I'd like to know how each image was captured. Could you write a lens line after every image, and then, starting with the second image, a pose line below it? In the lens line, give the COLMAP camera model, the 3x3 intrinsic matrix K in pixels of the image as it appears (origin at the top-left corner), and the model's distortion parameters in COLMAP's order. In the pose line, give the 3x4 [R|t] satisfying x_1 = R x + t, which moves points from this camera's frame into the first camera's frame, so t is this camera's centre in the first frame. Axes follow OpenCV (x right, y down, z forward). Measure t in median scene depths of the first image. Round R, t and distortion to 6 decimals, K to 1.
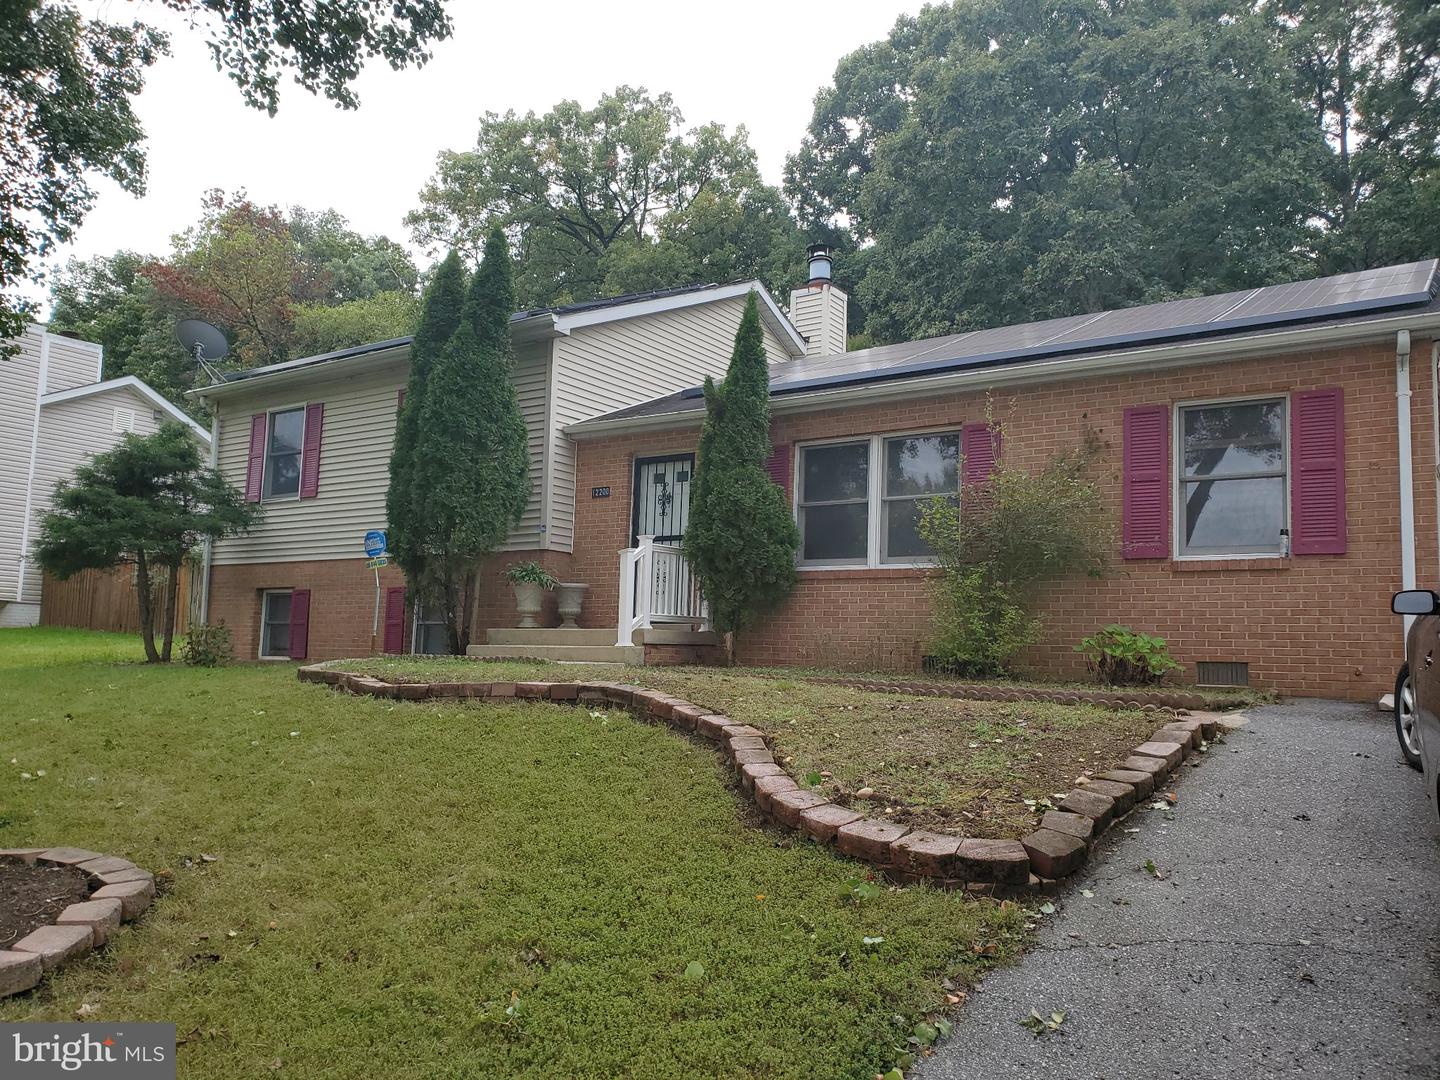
lens RADIAL K [[1111.9, 0, 720.0], [0, 1111.9, 540.0], [0, 0, 1]] dist [0.004389, -0.001143]
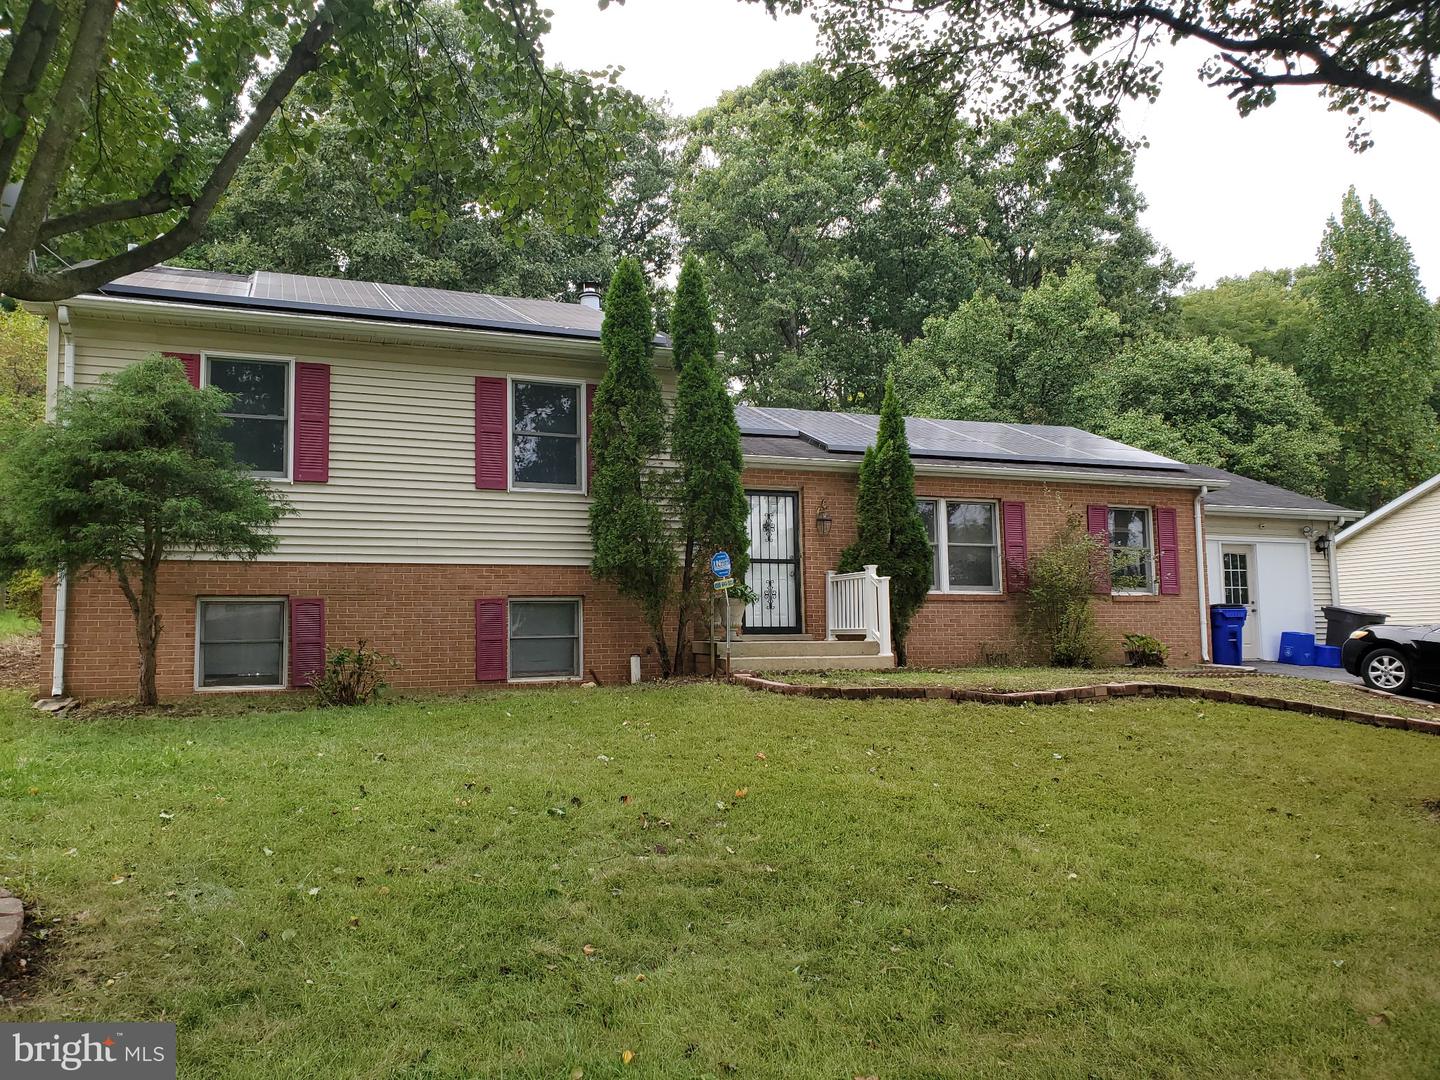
lens RADIAL K [[1111.9, 0, 720.0], [0, 1111.9, 540.0], [0, 0, 1]] dist [0.004389, -0.001143]
pose [[0.555559, 0.048918, 0.830037, -1.200452], [-0.059268, 0.998058, -0.019151, 0.001923], [-0.829362, -0.038555, 0.557379, 0.456210]]
